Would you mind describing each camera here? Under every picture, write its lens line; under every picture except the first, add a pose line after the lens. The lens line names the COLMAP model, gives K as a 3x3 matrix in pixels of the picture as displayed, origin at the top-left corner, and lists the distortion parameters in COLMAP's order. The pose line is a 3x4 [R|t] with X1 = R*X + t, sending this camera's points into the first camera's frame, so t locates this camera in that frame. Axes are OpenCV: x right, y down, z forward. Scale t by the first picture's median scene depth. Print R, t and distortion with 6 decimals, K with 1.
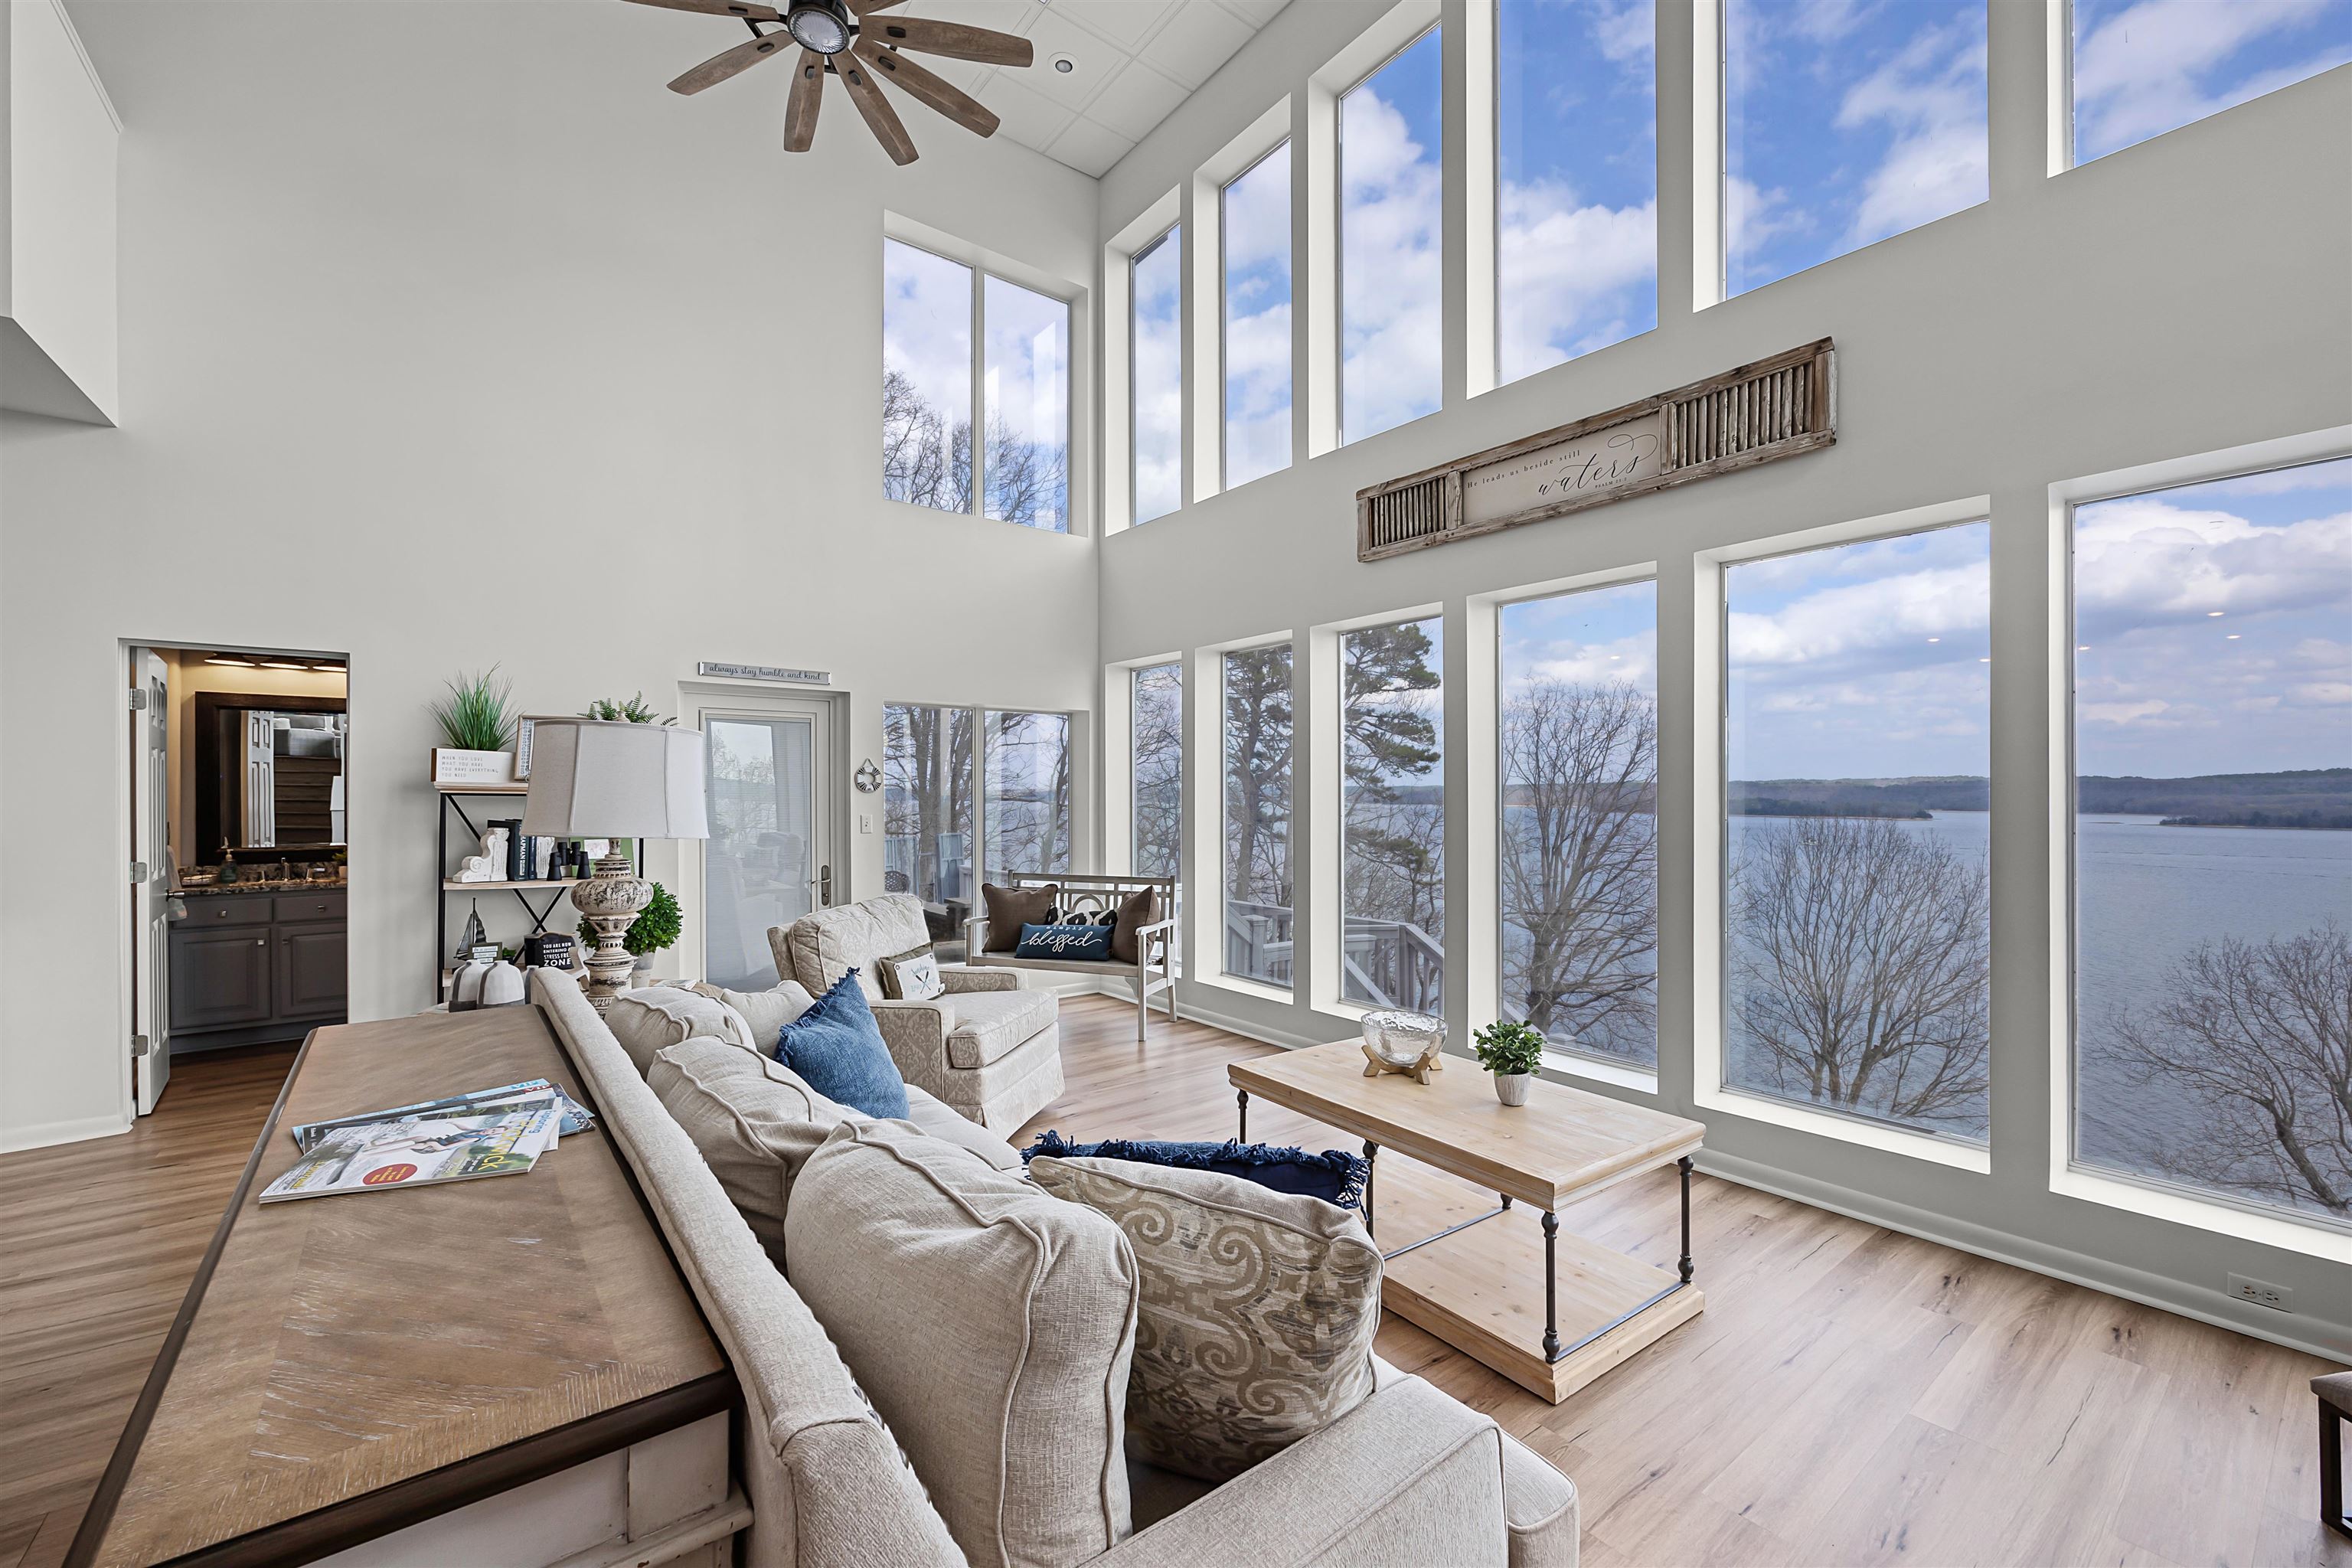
lens RADIAL K [[950.5, 0, 1183.1], [0, 950.5, 794.5], [0, 0, 1]] dist [-0.007129, -0.000136]
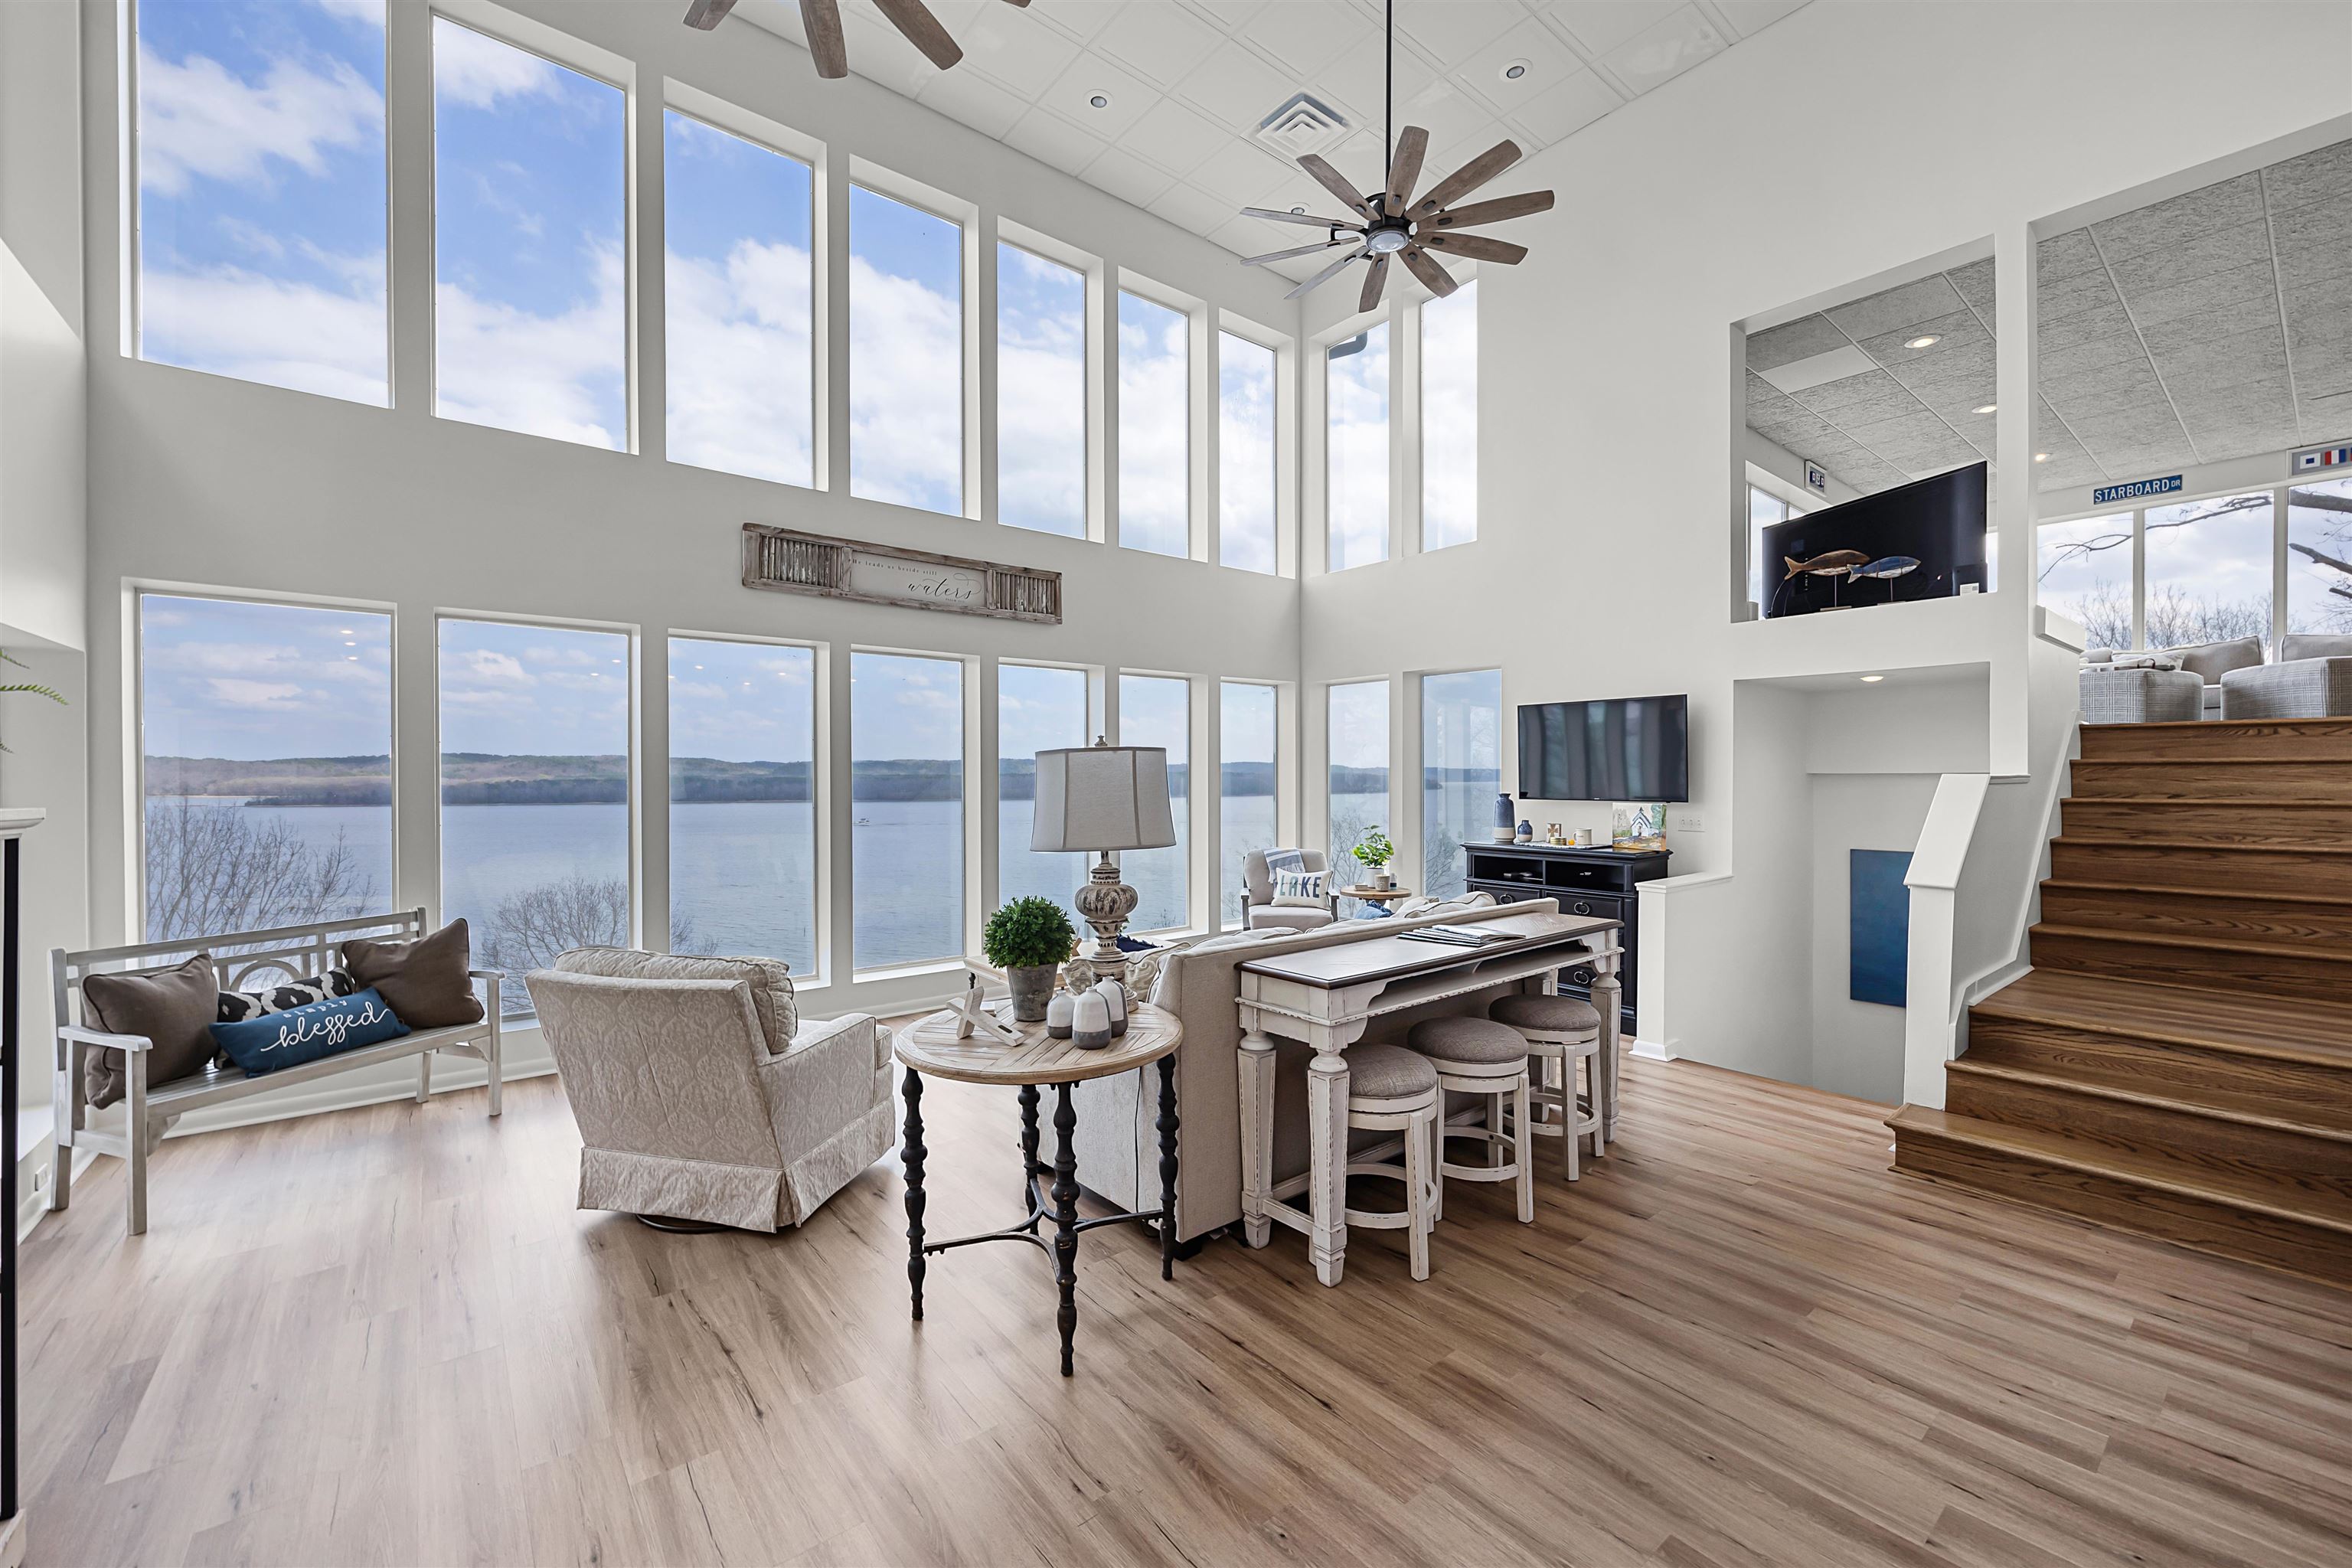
lens RADIAL K [[950.5, 0, 1185.0], [0, 950.5, 784.1], [0, 0, 1]] dist [-0.007129, -0.000136]
pose [[-0.021359, -0.008347, 0.999737, -0.746331], [0.000594, 0.999965, 0.008361, -0.016888], [-0.999772, 0.000772, -0.021353, 0.402915]]
